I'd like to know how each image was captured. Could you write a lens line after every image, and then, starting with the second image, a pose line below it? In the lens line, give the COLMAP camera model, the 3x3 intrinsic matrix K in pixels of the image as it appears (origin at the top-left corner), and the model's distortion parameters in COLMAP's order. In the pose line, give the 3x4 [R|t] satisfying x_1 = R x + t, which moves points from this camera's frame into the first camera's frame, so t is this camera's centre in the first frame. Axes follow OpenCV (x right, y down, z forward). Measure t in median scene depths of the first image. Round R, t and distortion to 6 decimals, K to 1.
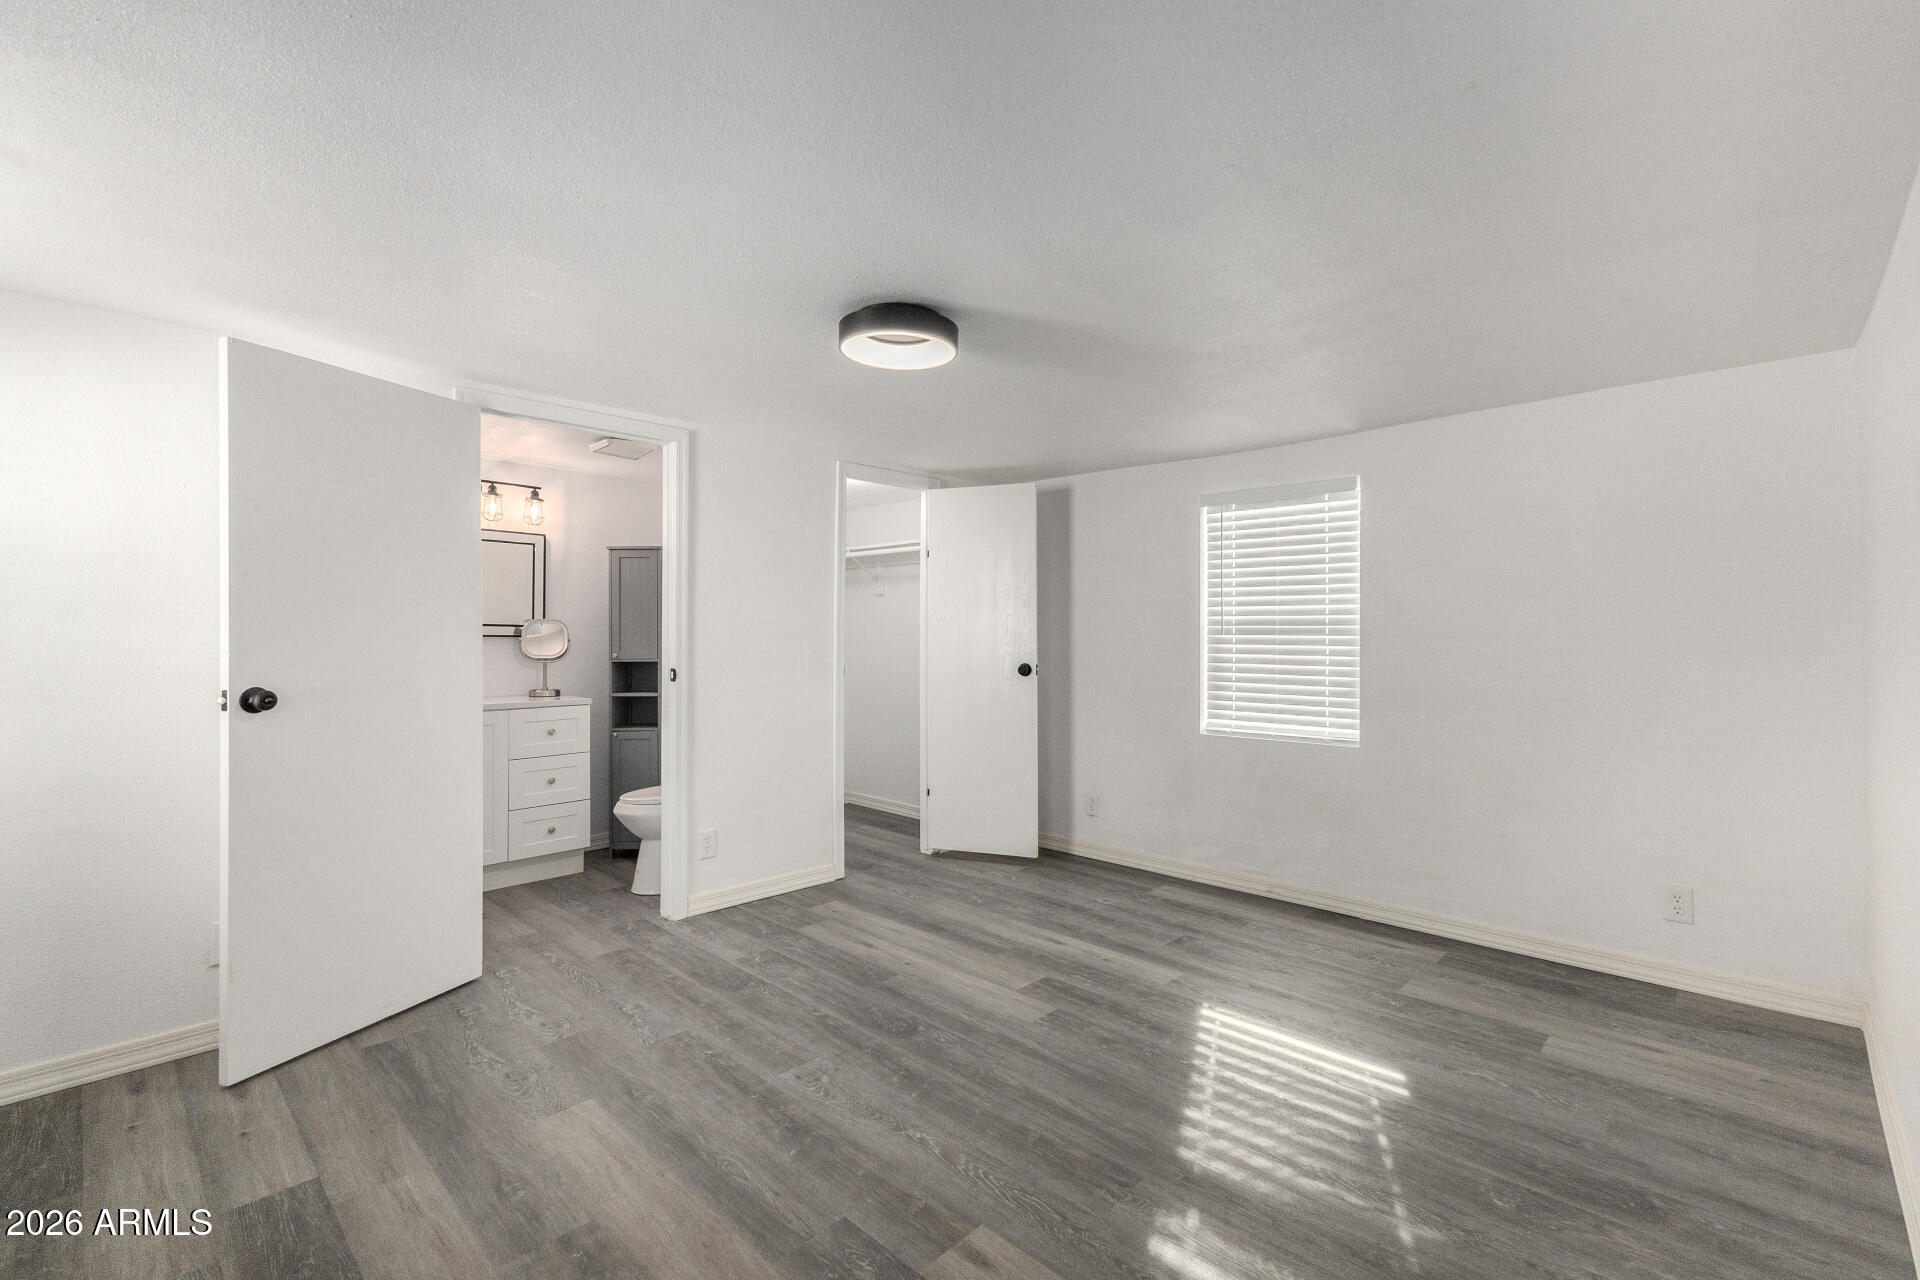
lens RADIAL K [[839.2, 0, 980.3], [0, 839.2, 638.6], [0, 0, 1]] dist [0.015929, -0.004790]
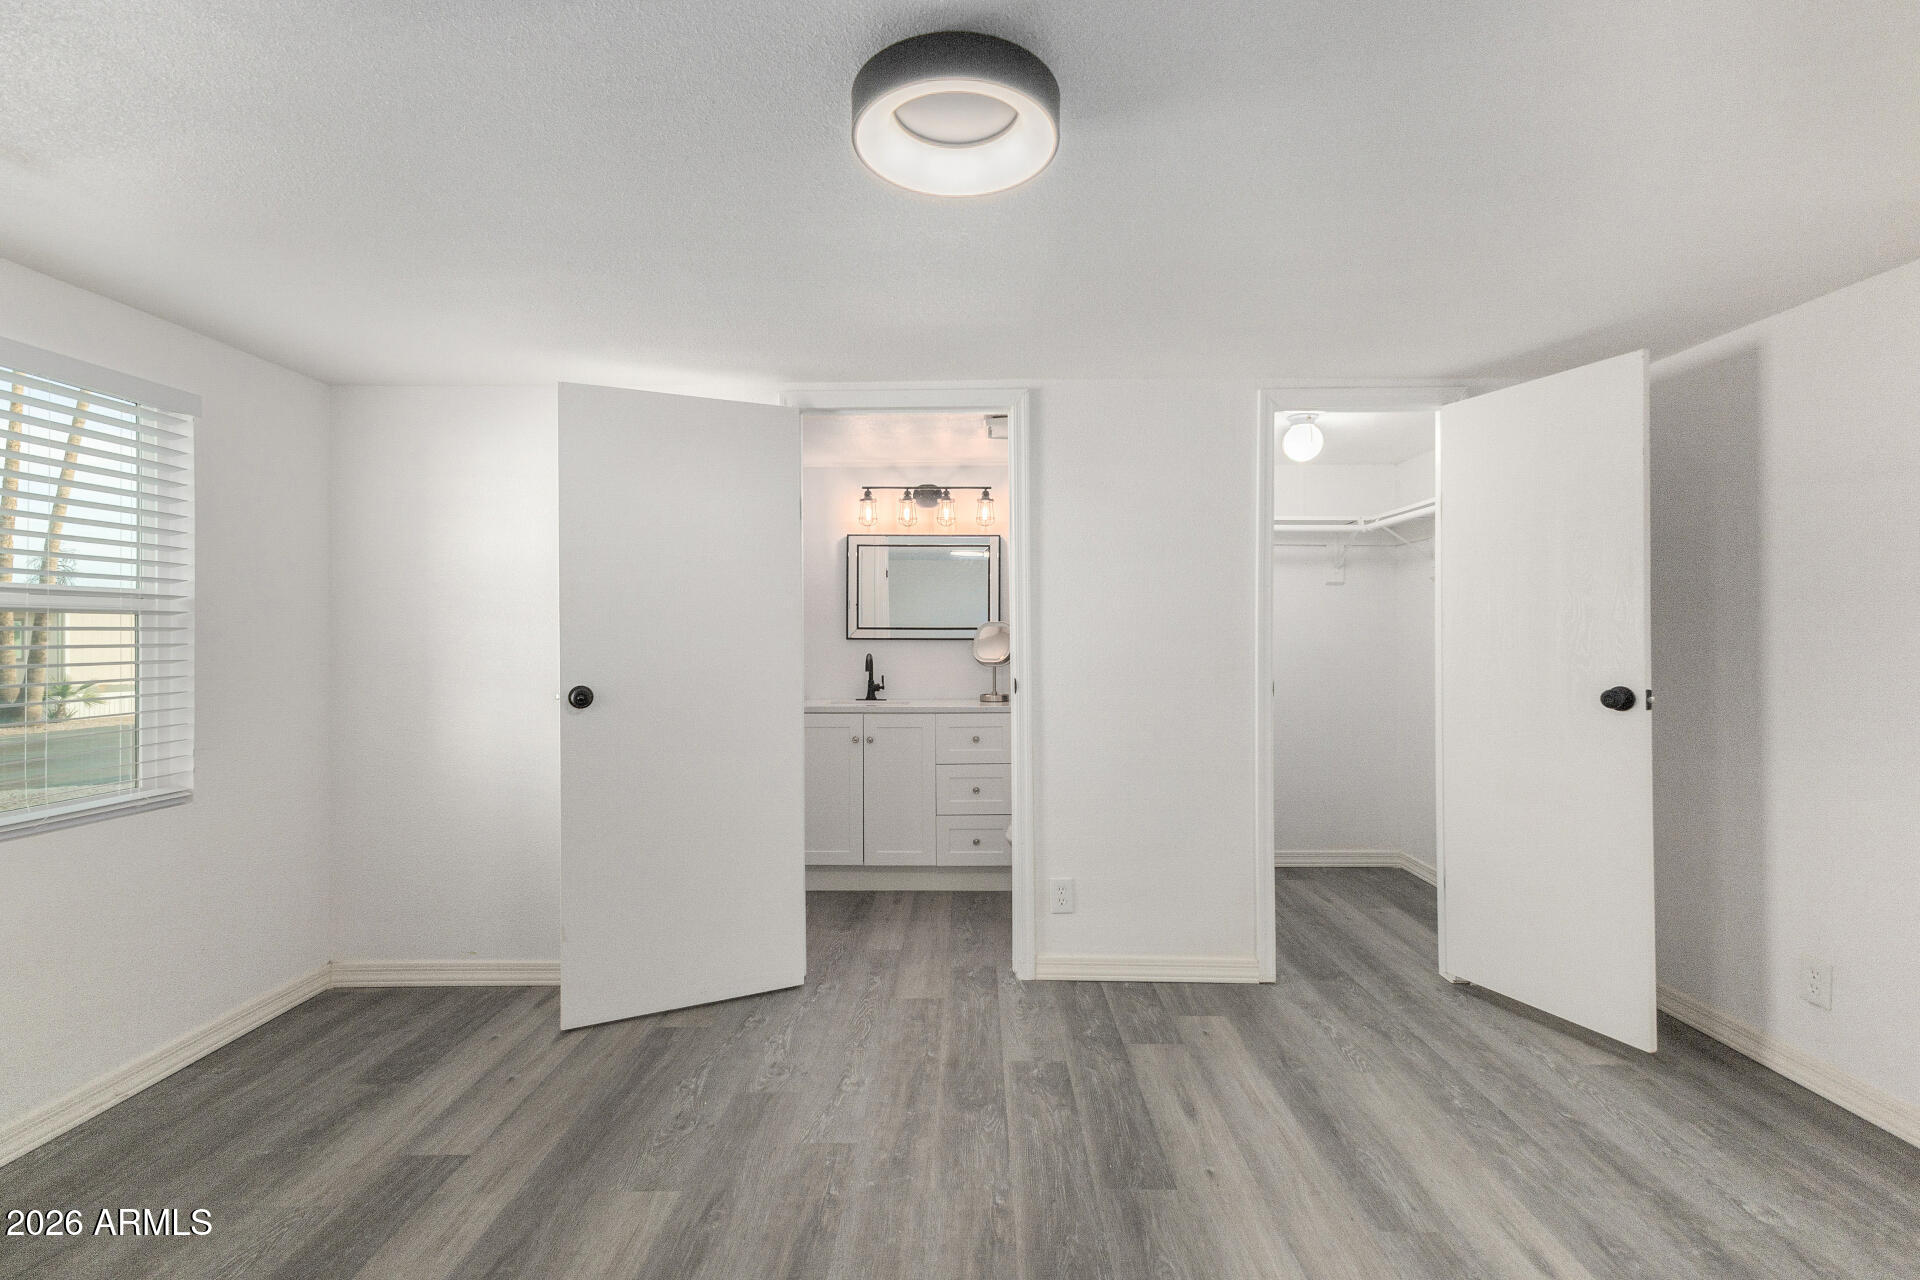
lens RADIAL K [[839.2, 0, 958.5], [0, 839.2, 639.2], [0, 0, 1]] dist [0.015929, -0.004790]
pose [[0.670358, -0.003118, -0.742031, 0.172282], [0.002470, 0.999995, -0.001971, -0.001062], [0.742033, -0.000511, 0.670363, 0.315406]]
